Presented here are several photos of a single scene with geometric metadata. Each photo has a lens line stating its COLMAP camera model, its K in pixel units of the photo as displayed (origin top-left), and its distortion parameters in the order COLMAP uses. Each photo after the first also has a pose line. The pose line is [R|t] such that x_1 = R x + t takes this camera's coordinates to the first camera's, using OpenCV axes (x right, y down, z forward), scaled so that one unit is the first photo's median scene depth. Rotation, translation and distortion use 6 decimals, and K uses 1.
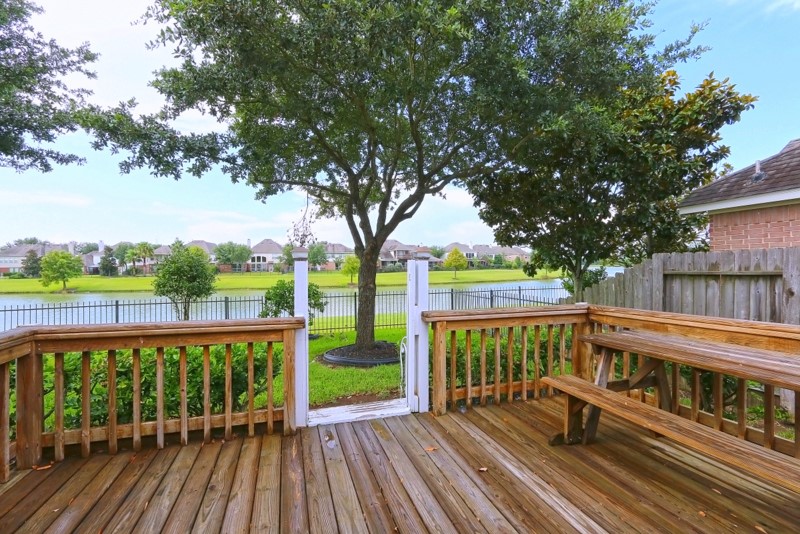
lens RADIAL K [[384.0, 0, 402.8], [0, 384.0, 268.9], [0, 0, 1]] dist [-0.004809, -0.001123]
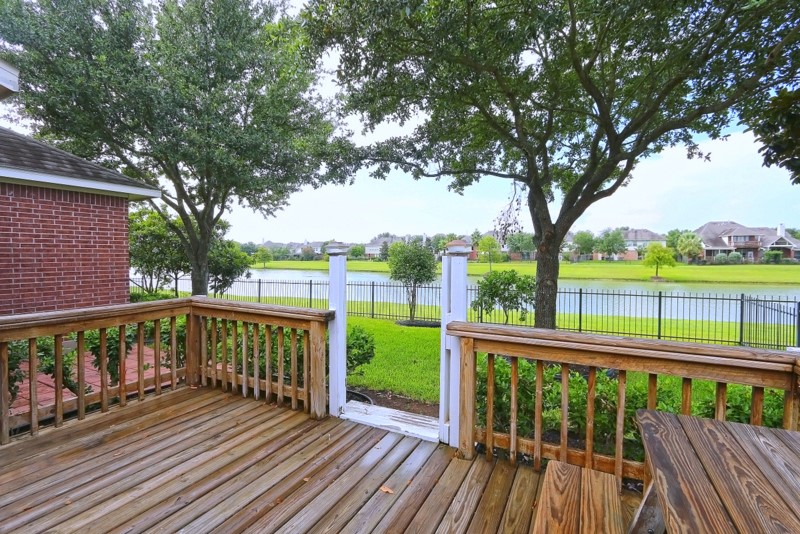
lens RADIAL K [[384.0, 0, 393.8], [0, 384.0, 264.2], [0, 0, 1]] dist [-0.004809, -0.001123]
pose [[0.705685, 0.028759, -0.707941, 0.243265], [-0.015200, 0.999560, 0.025455, -0.011208], [0.708362, -0.007202, 0.705812, 0.163251]]
